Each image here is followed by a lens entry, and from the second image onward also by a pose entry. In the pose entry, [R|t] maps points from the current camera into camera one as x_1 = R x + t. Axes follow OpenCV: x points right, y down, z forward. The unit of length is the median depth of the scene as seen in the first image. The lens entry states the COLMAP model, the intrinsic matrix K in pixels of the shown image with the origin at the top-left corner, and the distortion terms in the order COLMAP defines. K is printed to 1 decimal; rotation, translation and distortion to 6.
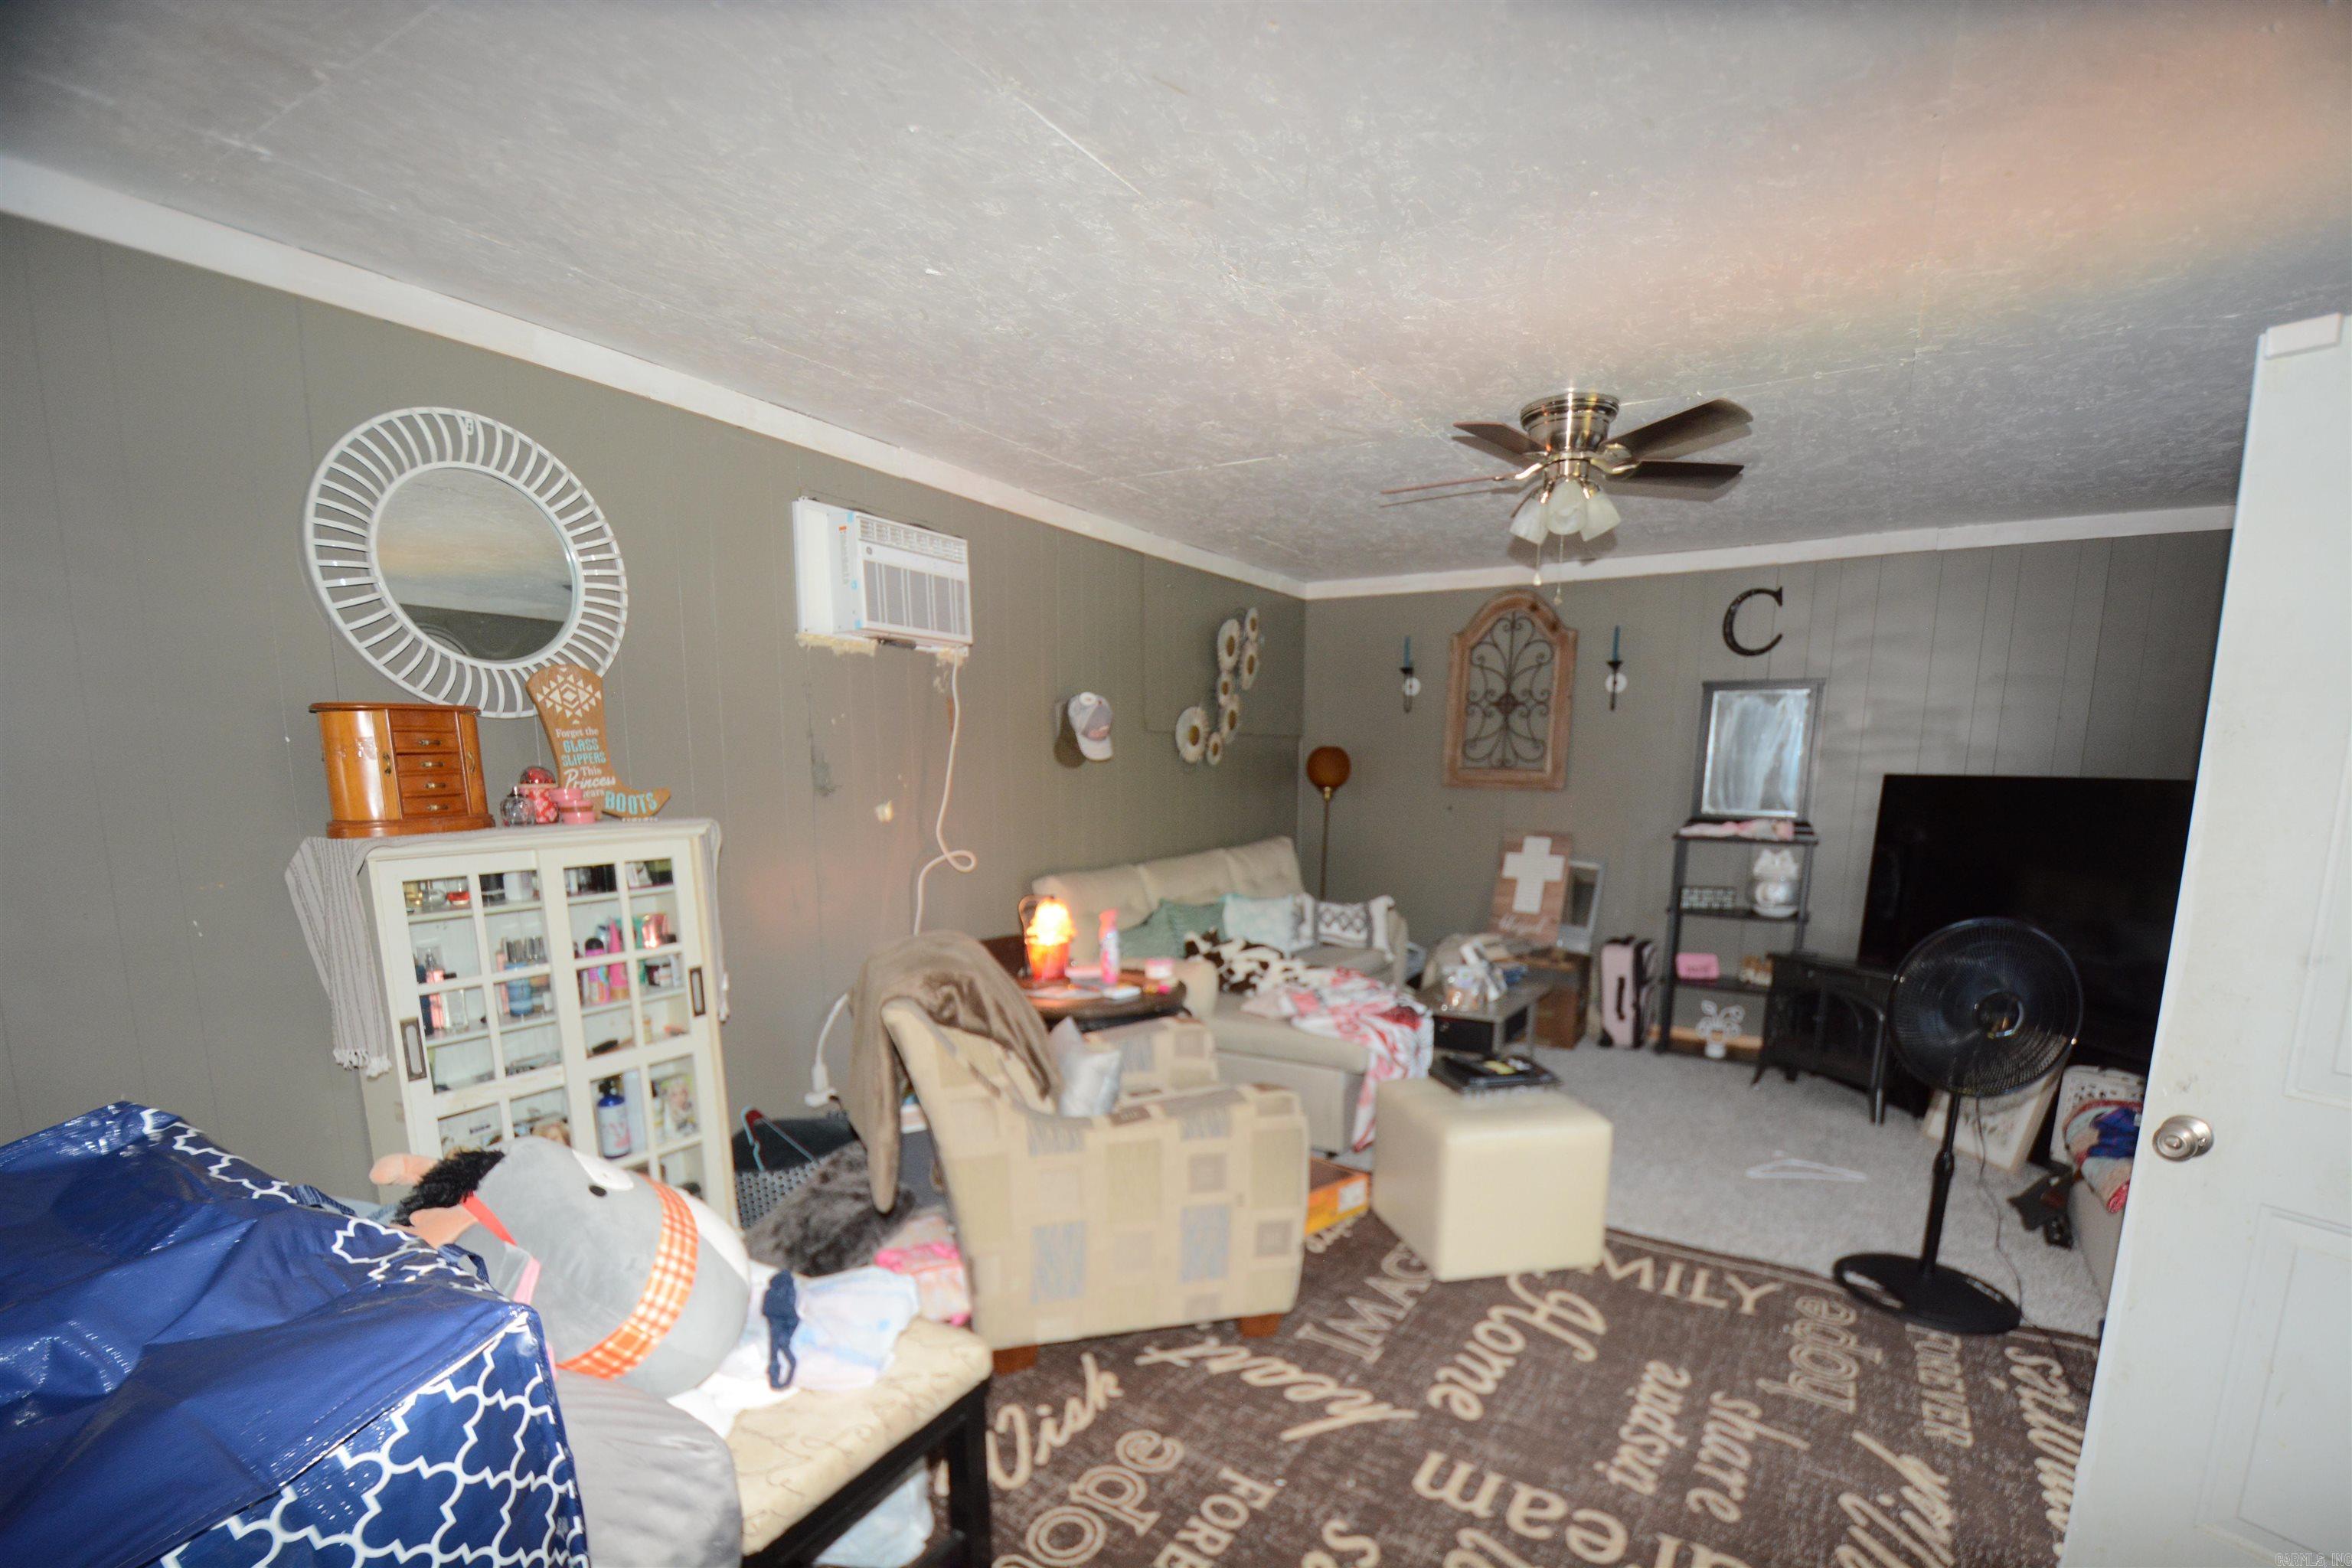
lens RADIAL K [[1033.3, 0, 1216.6], [0, 1033.3, 931.2], [0, 0, 1]] dist [0.029526, -0.030364]
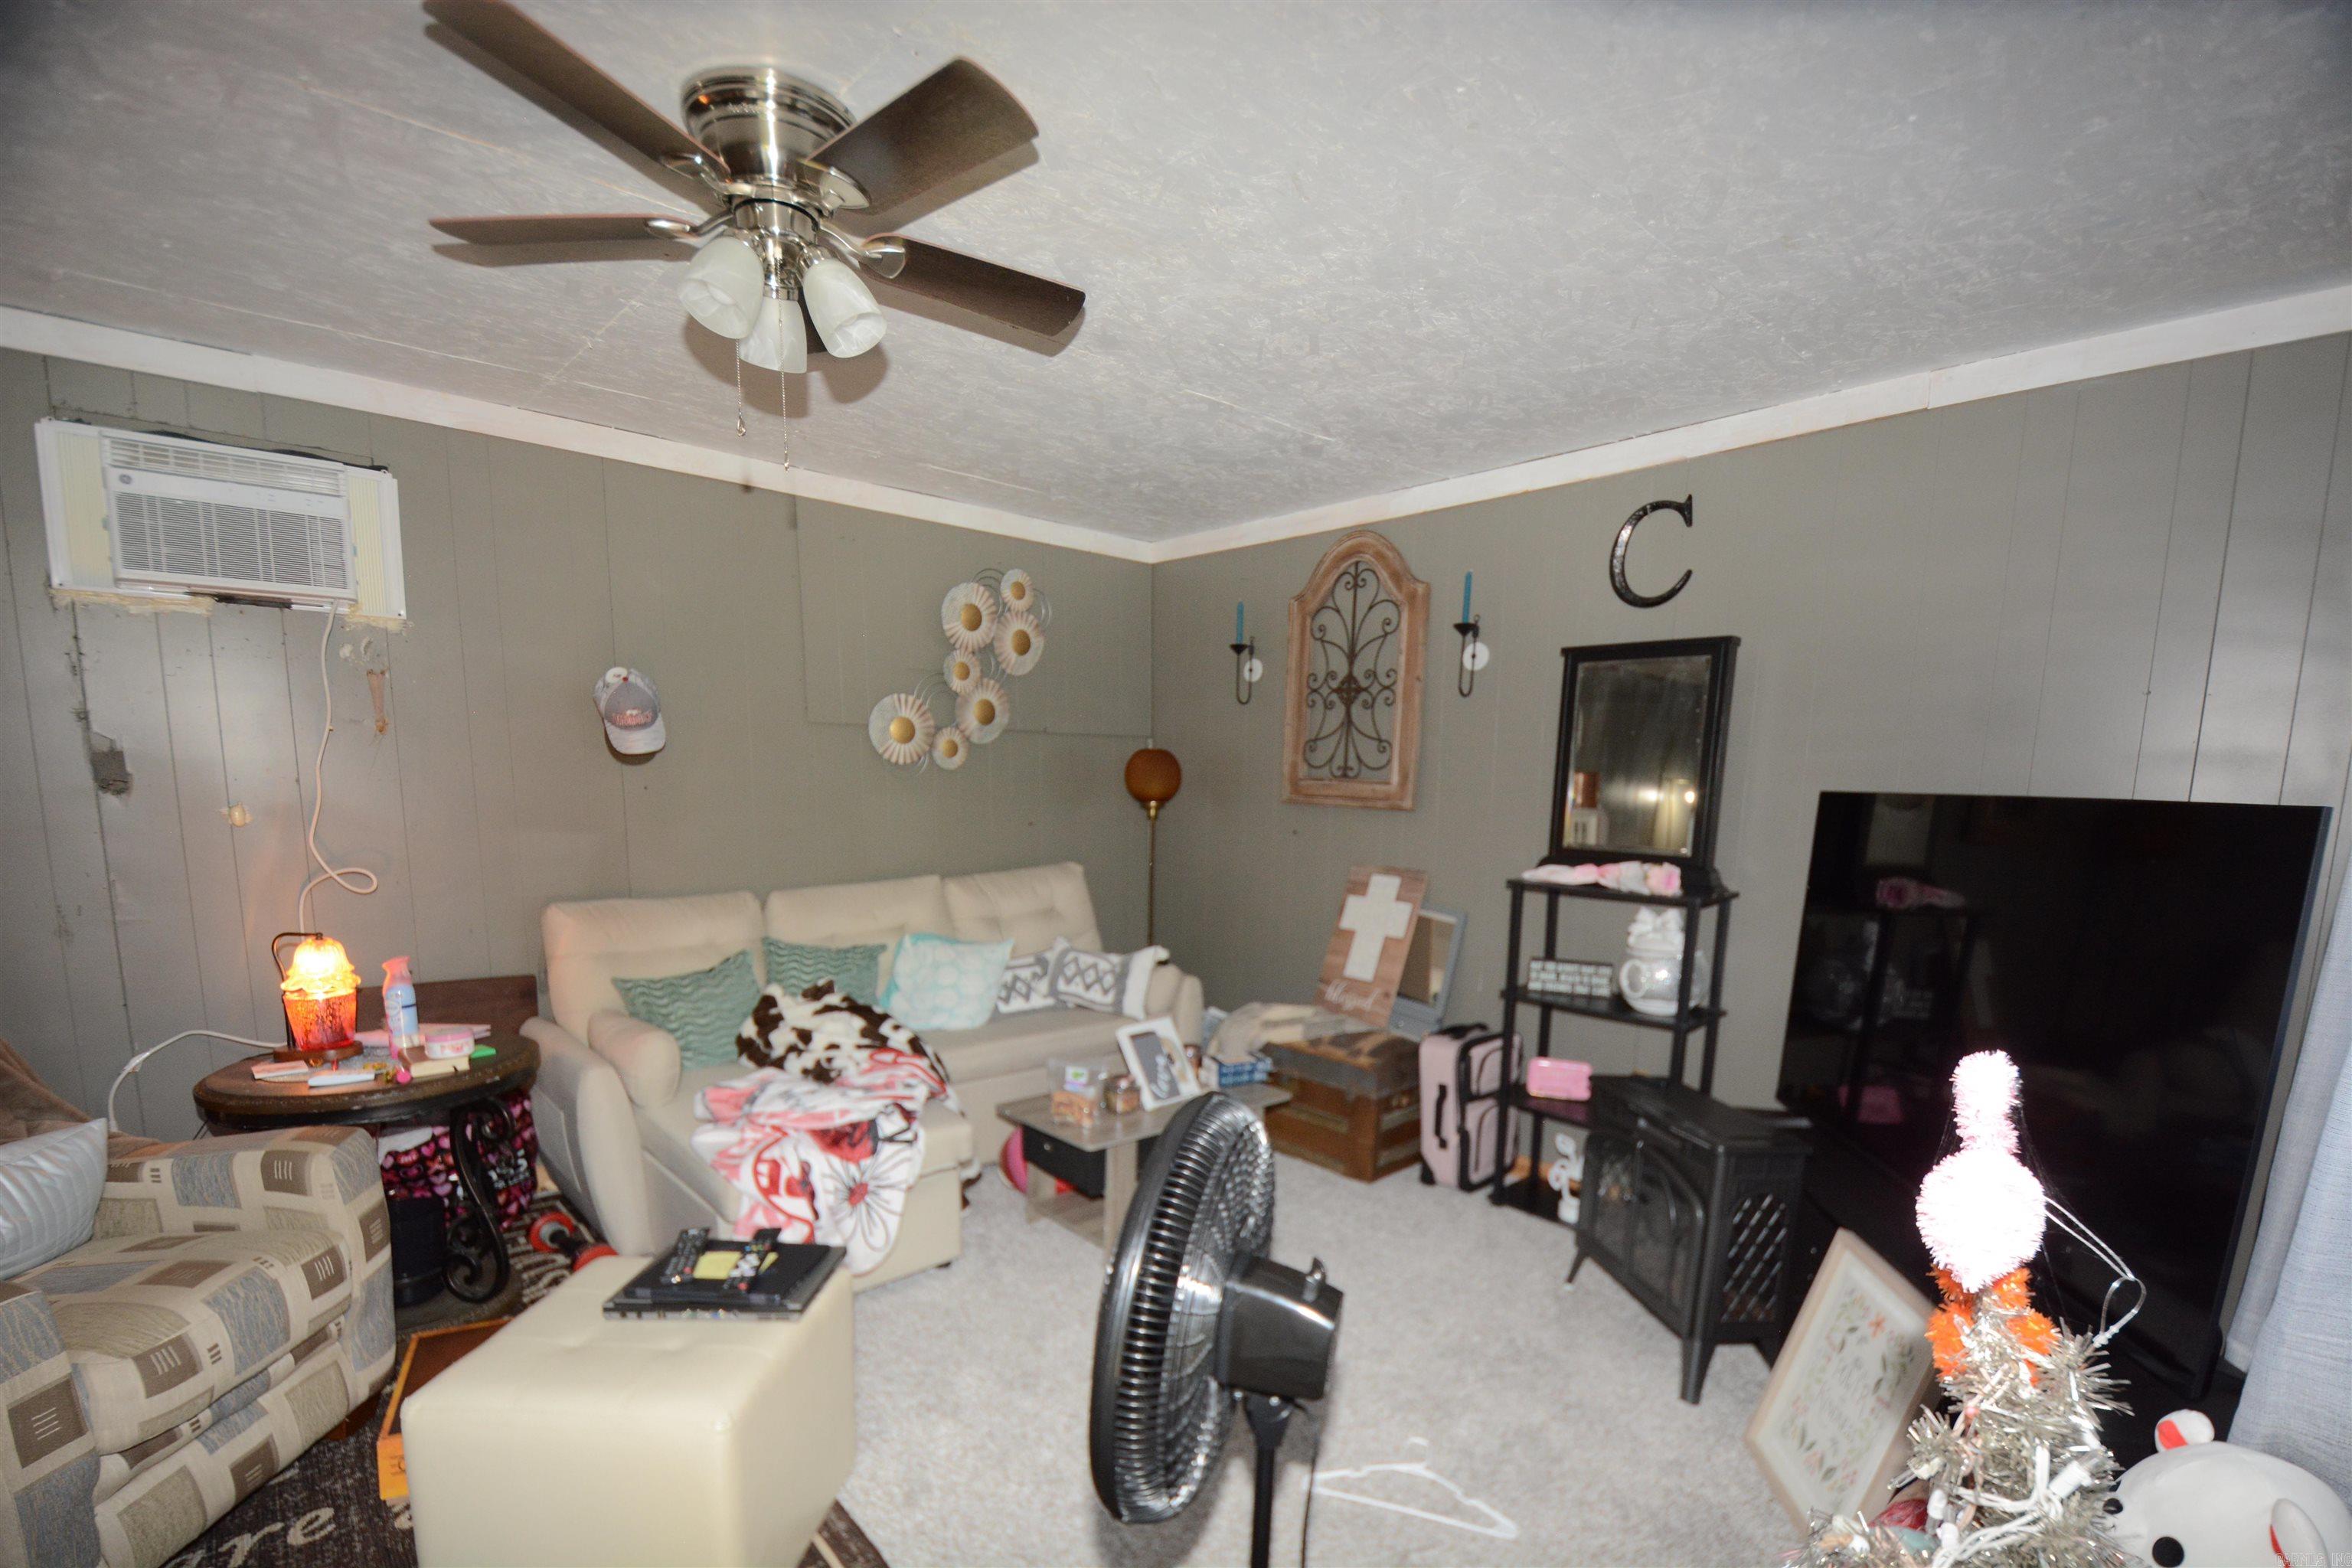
lens RADIAL K [[1033.3, 0, 1216.6], [0, 1033.3, 931.2], [0, 0, 1]] dist [0.029526, -0.030364]
pose [[0.966008, 0.050616, -0.253508, 0.389456], [-0.055109, 0.998424, -0.010649, -0.038751], [0.252569, 0.024257, 0.967275, 0.285113]]
